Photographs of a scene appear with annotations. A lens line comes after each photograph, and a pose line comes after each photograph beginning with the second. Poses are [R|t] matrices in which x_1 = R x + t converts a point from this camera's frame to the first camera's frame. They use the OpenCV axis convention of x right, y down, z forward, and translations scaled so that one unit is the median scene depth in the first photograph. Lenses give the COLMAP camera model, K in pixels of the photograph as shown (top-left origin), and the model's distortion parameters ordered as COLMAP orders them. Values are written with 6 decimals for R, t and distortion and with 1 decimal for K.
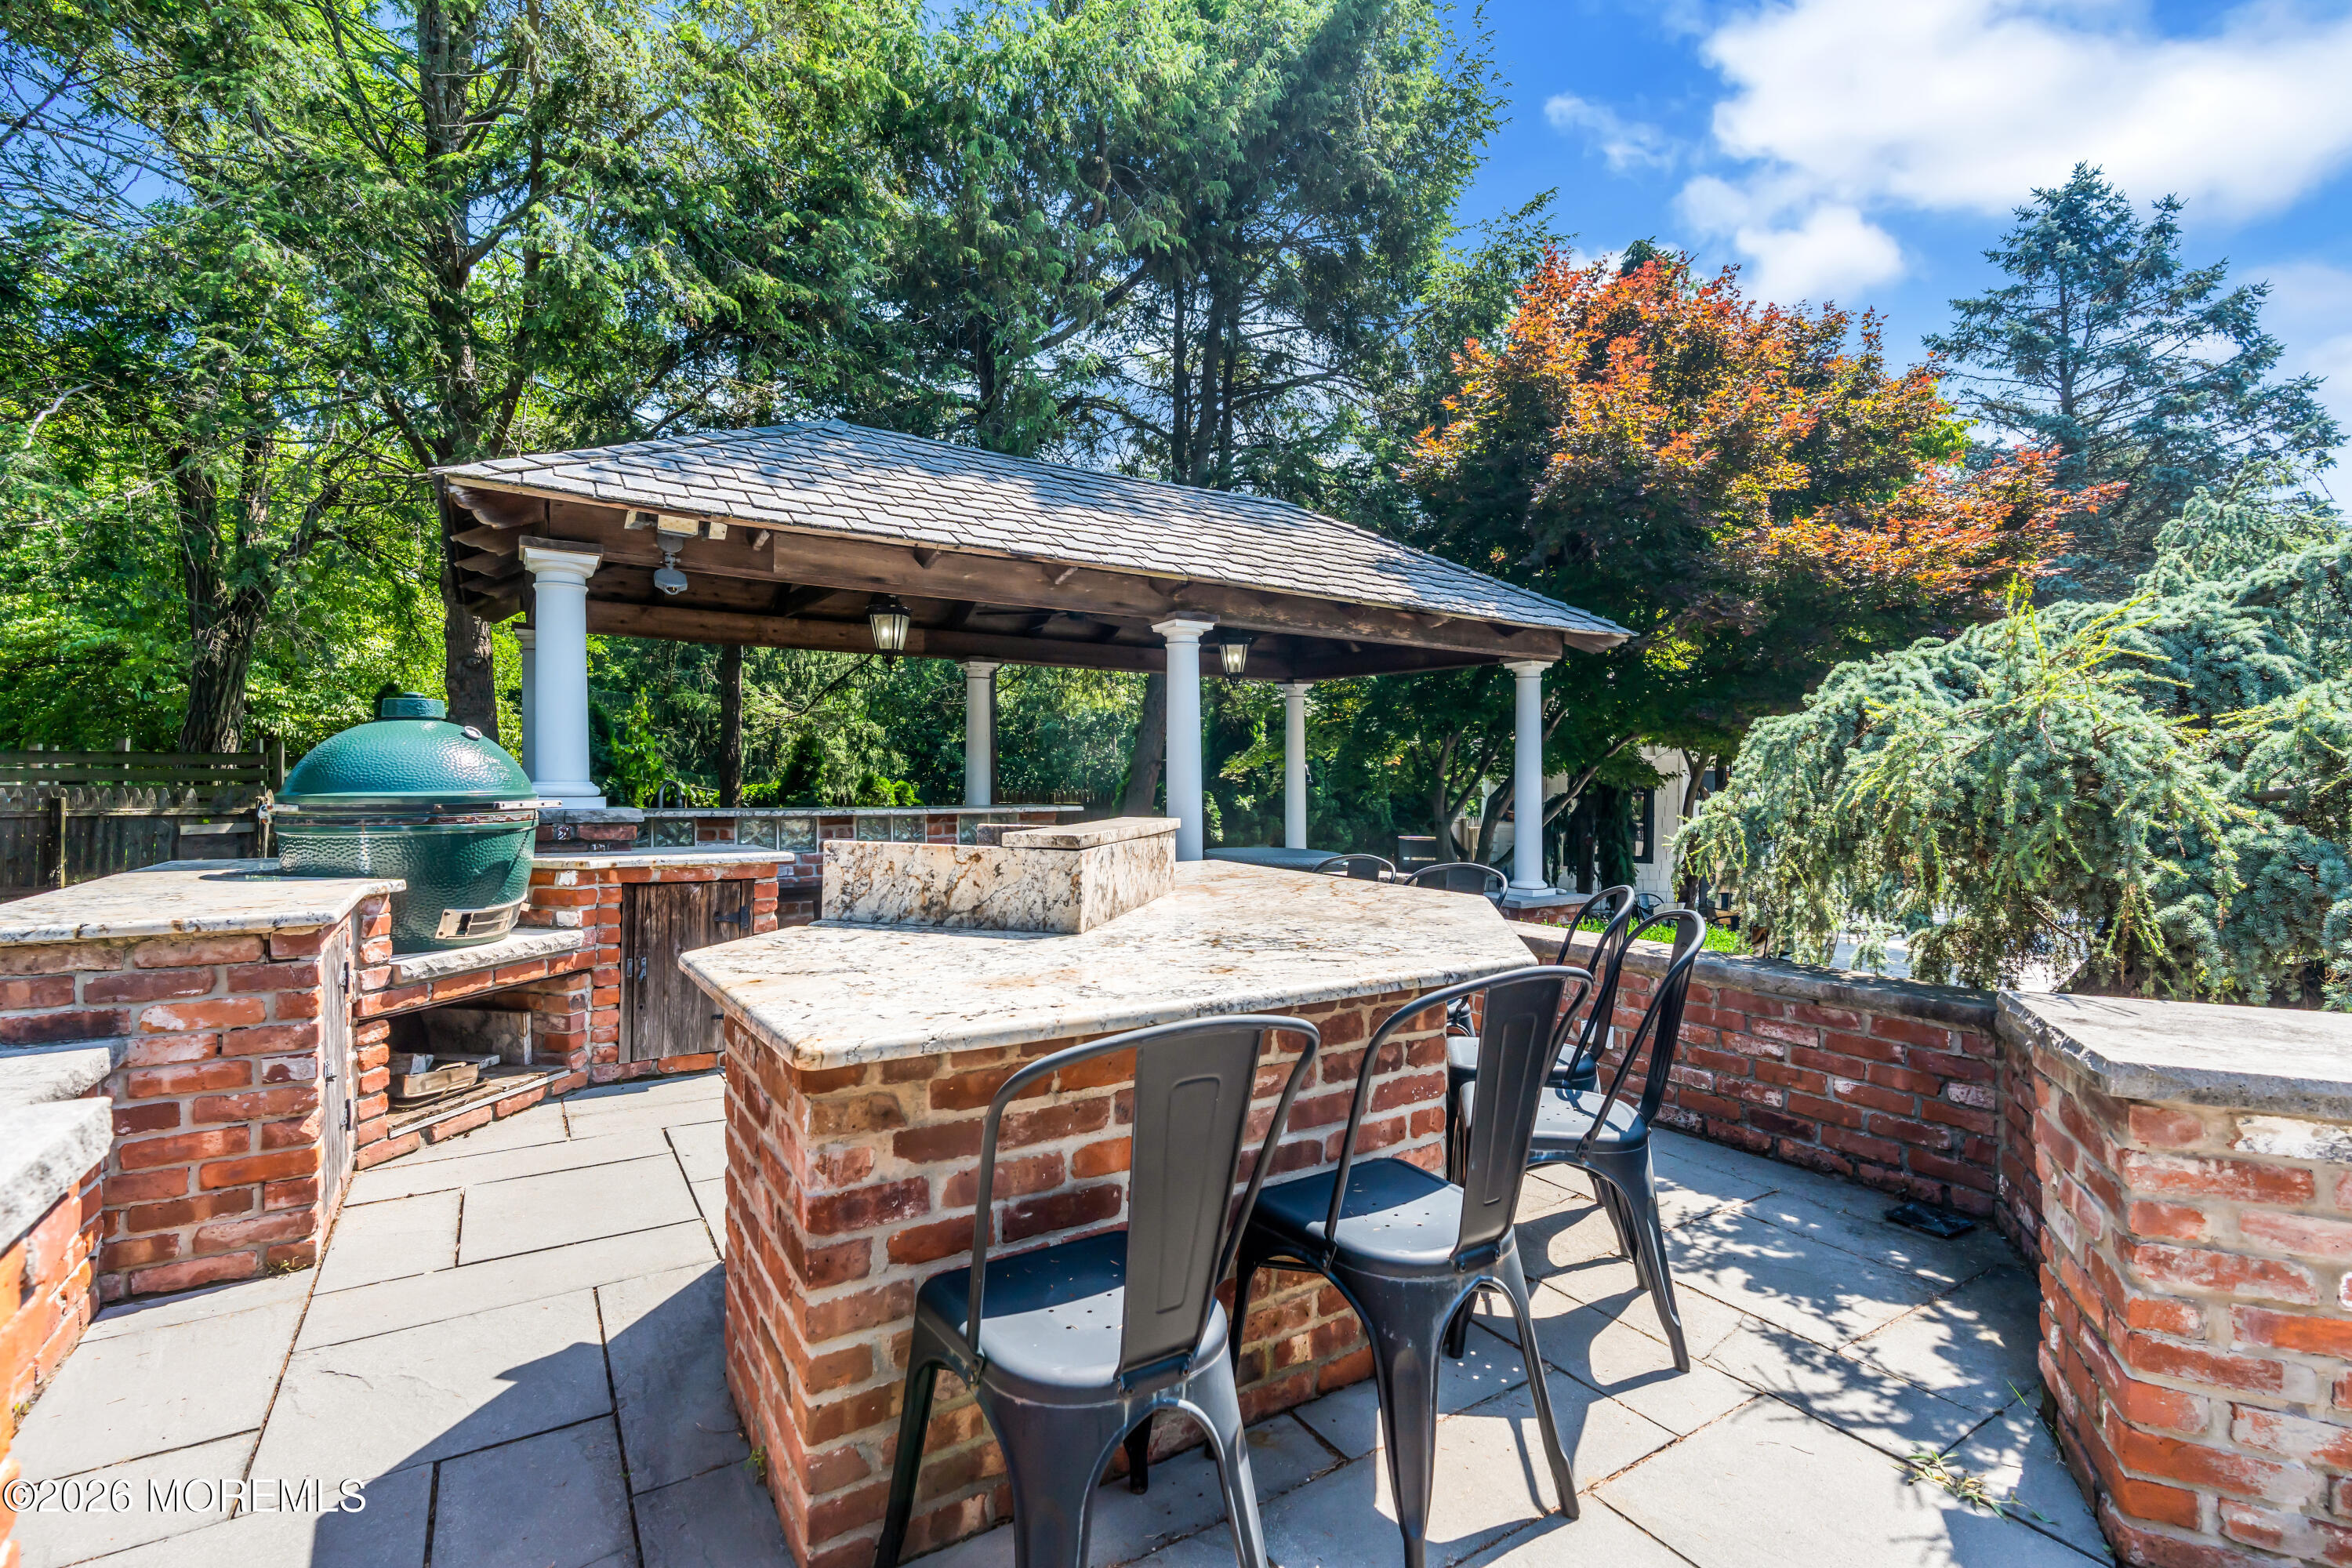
lens RADIAL K [[1055.6, 0, 1179.0], [0, 1055.6, 782.3], [0, 0, 1]] dist [-0.009608, 0.002838]
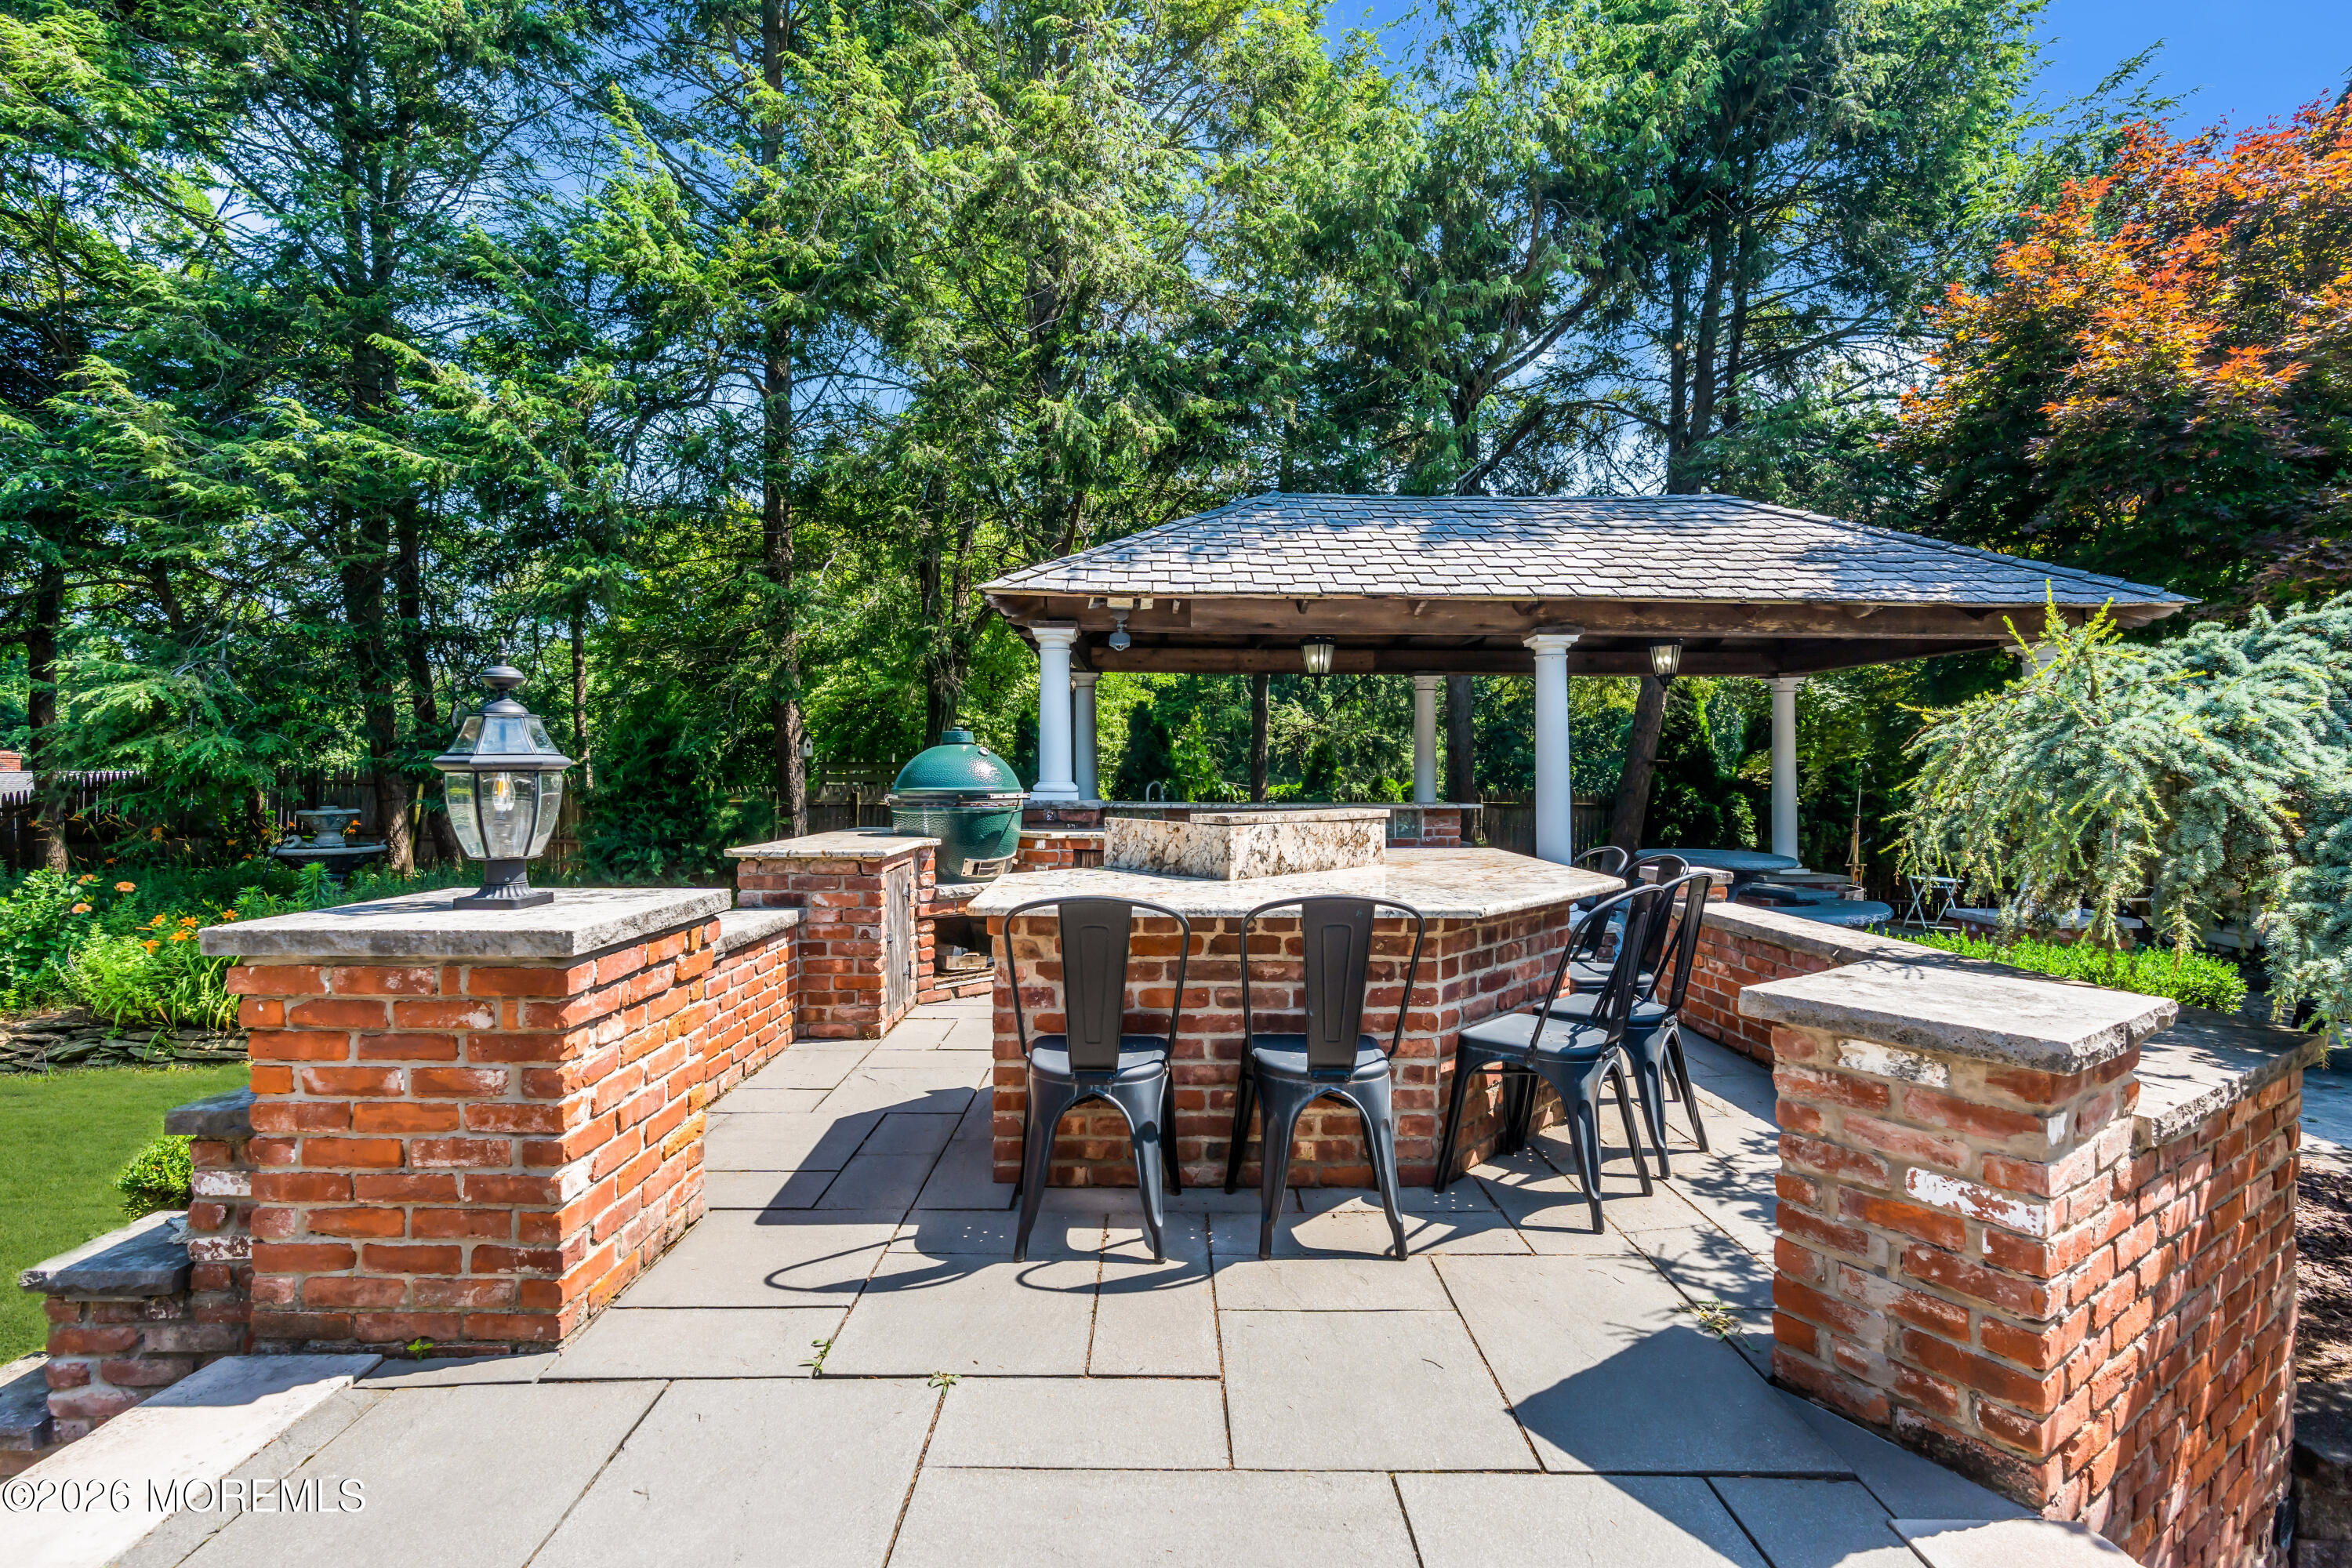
lens RADIAL K [[1055.6, 0, 1171.2], [0, 1055.6, 781.1], [0, 0, 1]] dist [-0.009608, 0.002838]
pose [[0.850378, -0.000170, -0.526172, 0.477684], [-0.001175, 0.999997, -0.002222, 0.002083], [0.526170, 0.002508, 0.850376, -0.258991]]
